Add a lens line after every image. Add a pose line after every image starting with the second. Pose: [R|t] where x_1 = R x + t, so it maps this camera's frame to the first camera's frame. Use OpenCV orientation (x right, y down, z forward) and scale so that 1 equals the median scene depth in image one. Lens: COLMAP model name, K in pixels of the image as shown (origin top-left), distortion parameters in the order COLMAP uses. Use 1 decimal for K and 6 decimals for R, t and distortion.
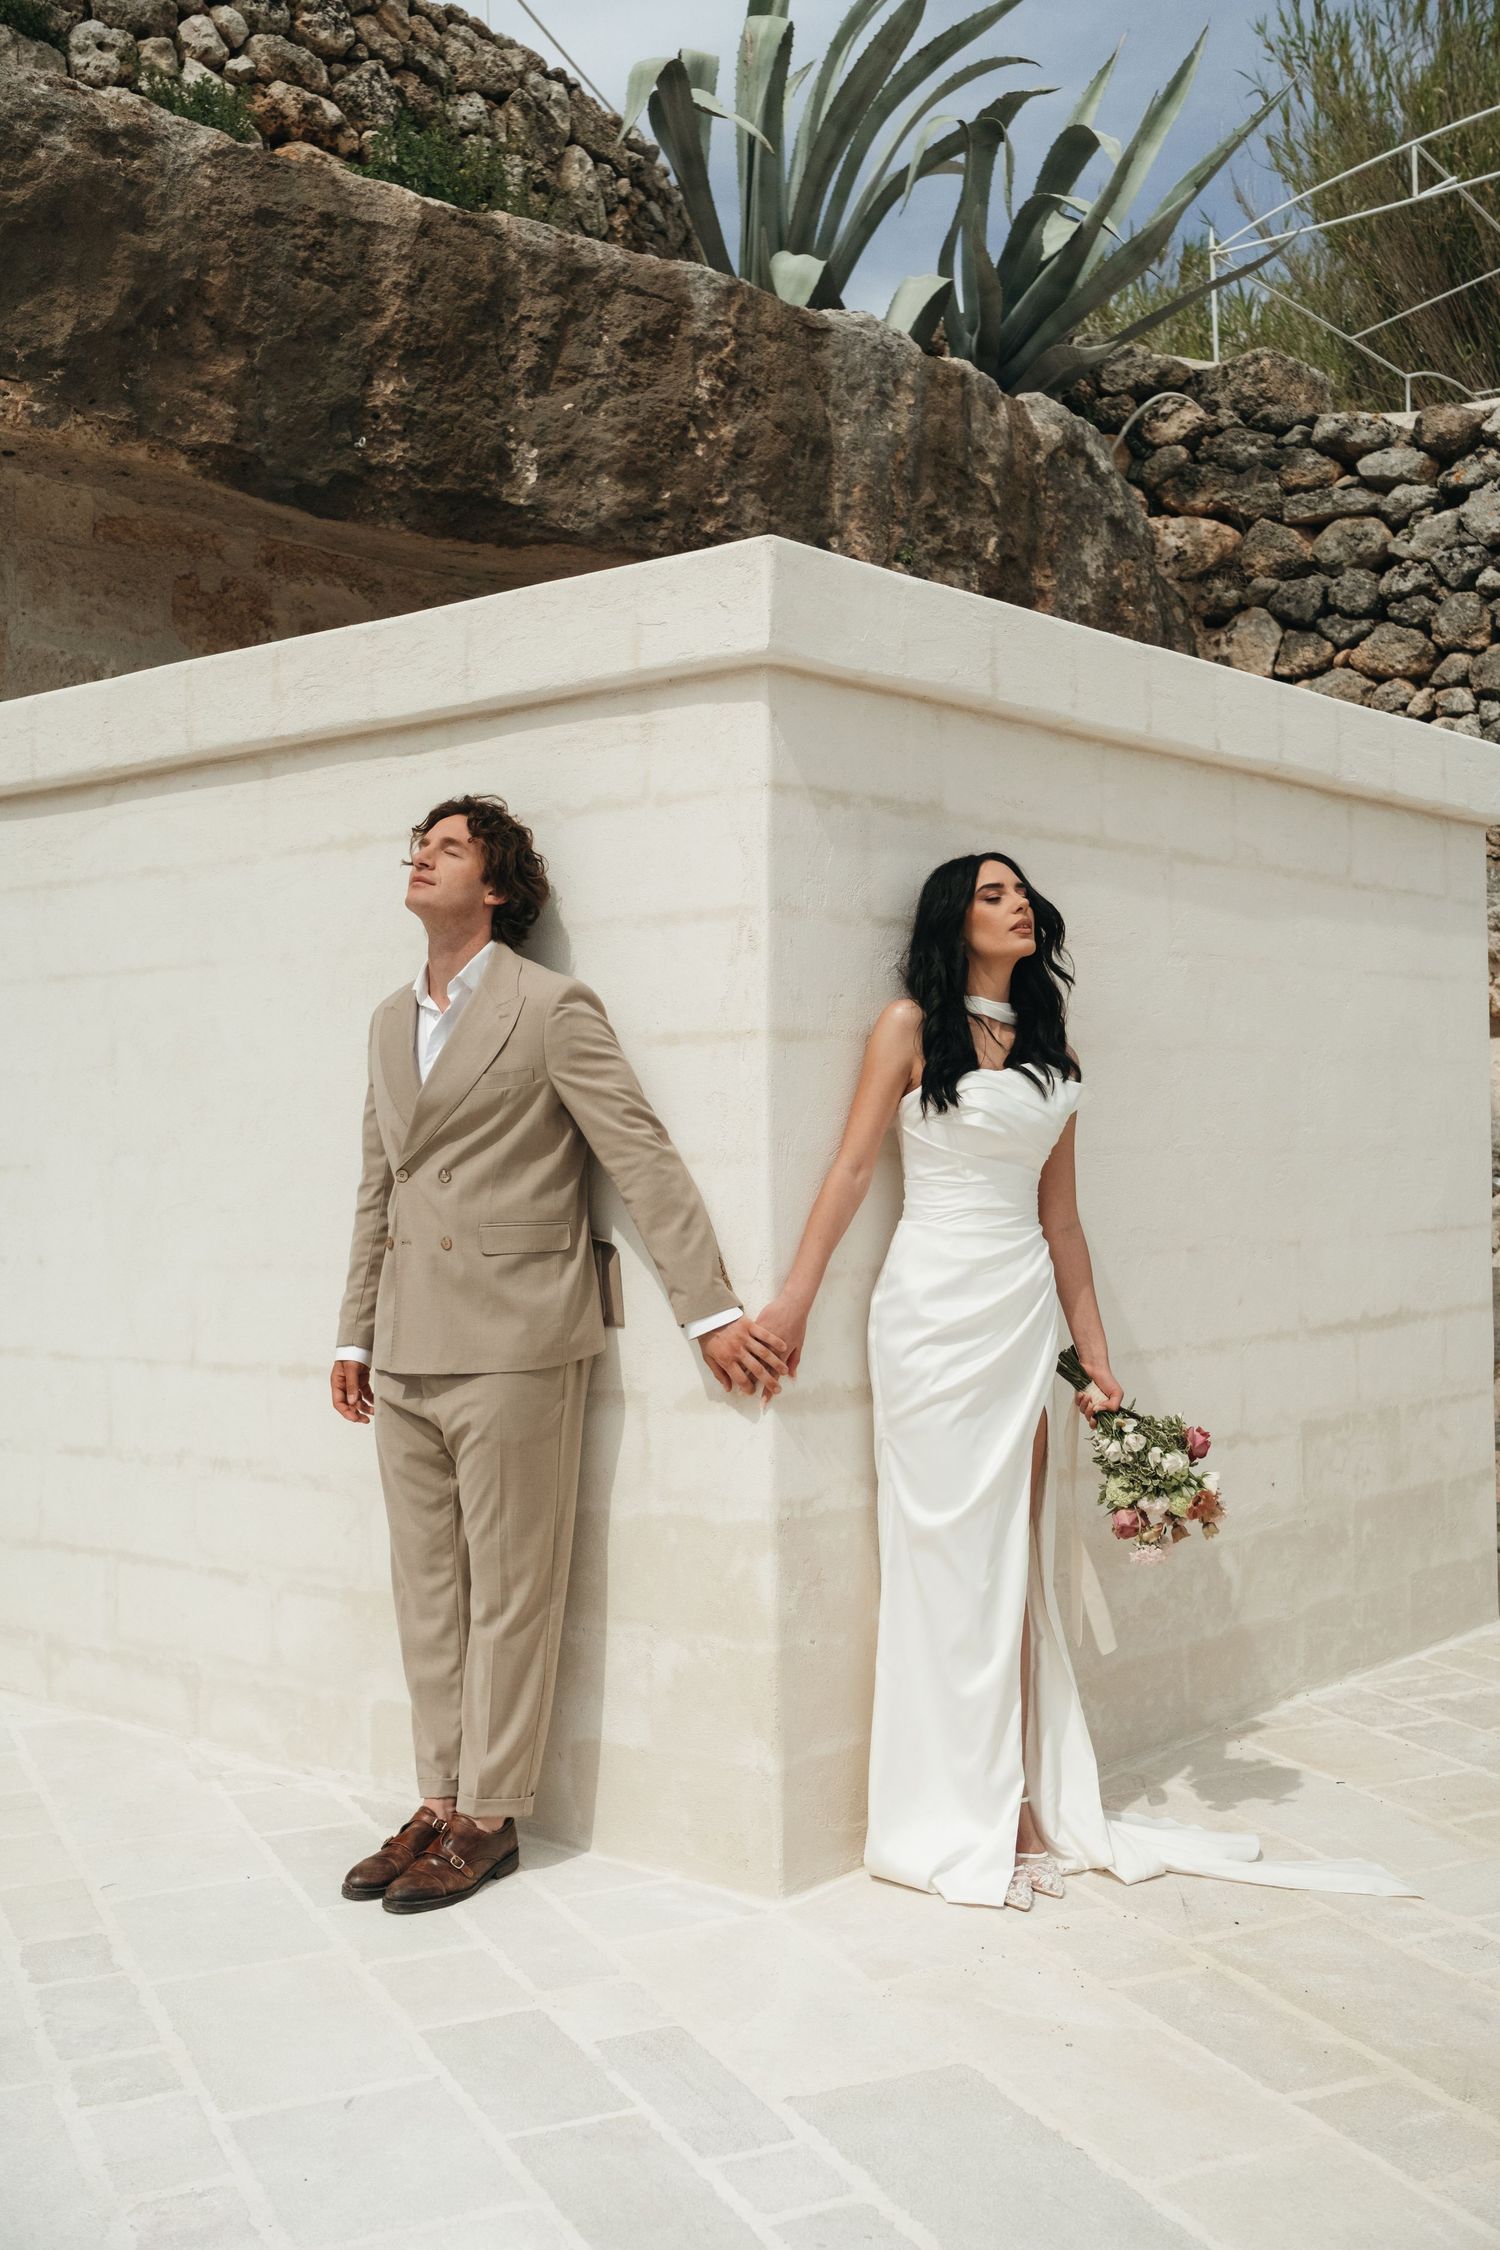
lens RADIAL K [[2041.5, 0, 750.1], [0, 2041.5, 1130.4], [0, 0, 1]] dist [0.007816, 0.012278]
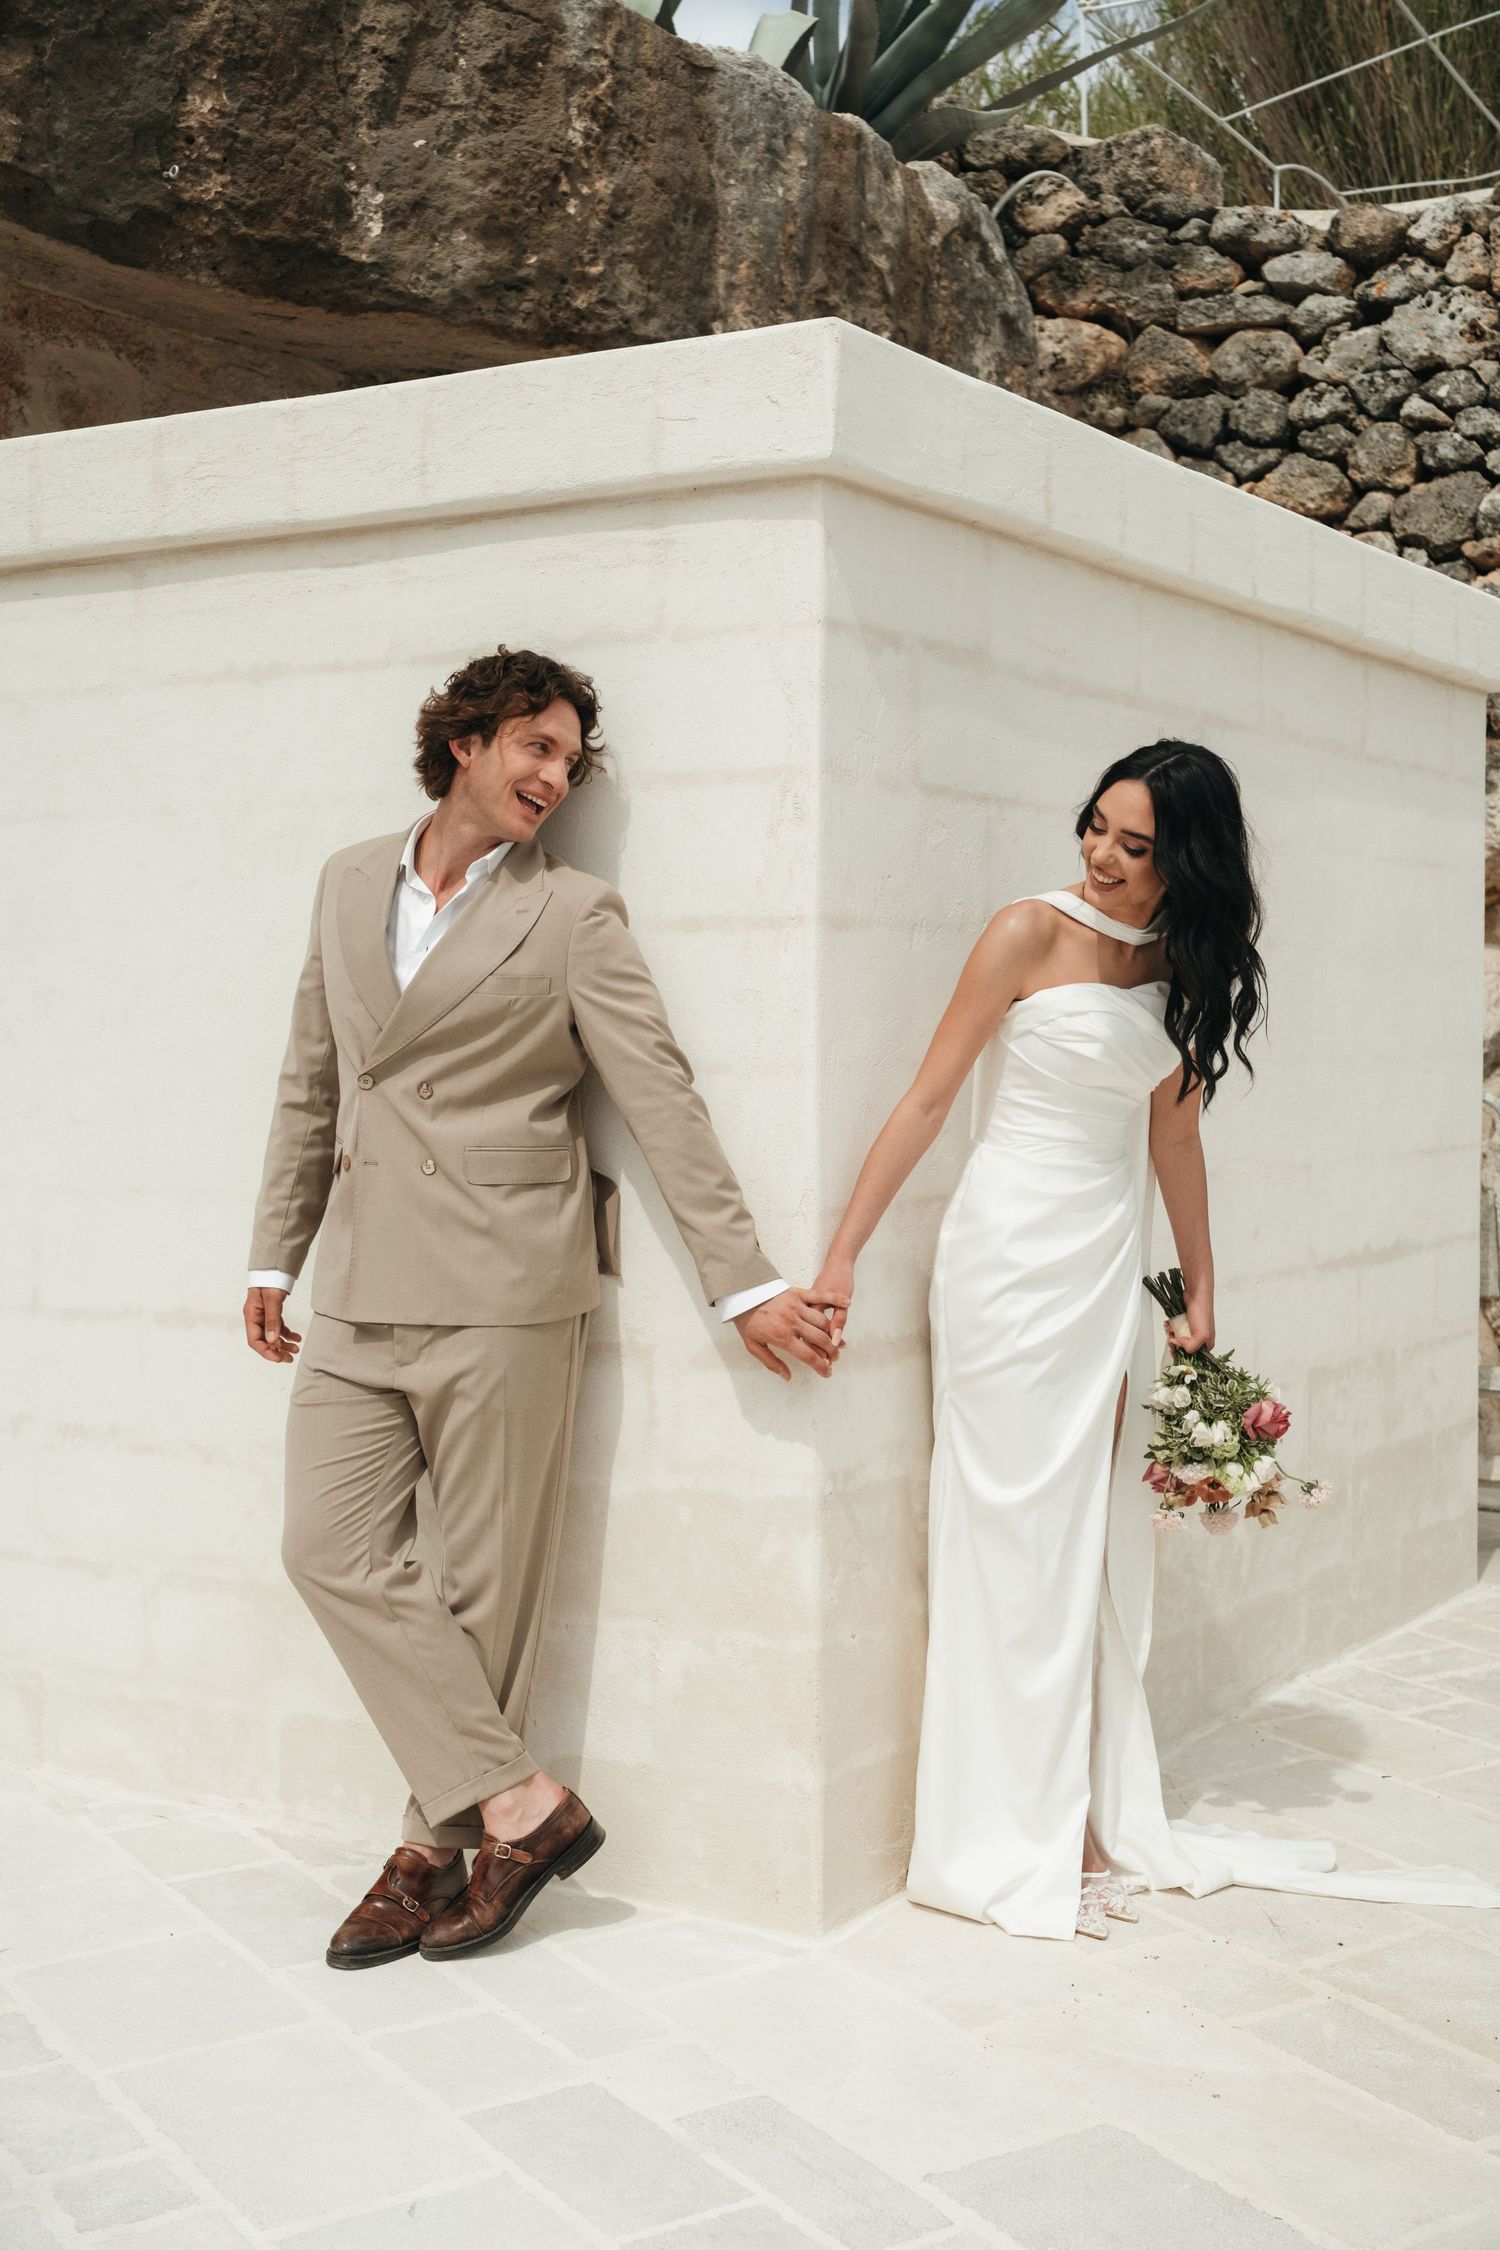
lens RADIAL K [[2358.8, 0, 750.2], [0, 2358.8, 1121.5], [0, 0, 1]] dist [0.020334, 0.000000]
pose [[0.991020, 0.007573, 0.133502, -0.100681], [-0.013337, 0.999015, 0.042332, -0.003750], [-0.133050, -0.043733, 0.990144, 0.027175]]
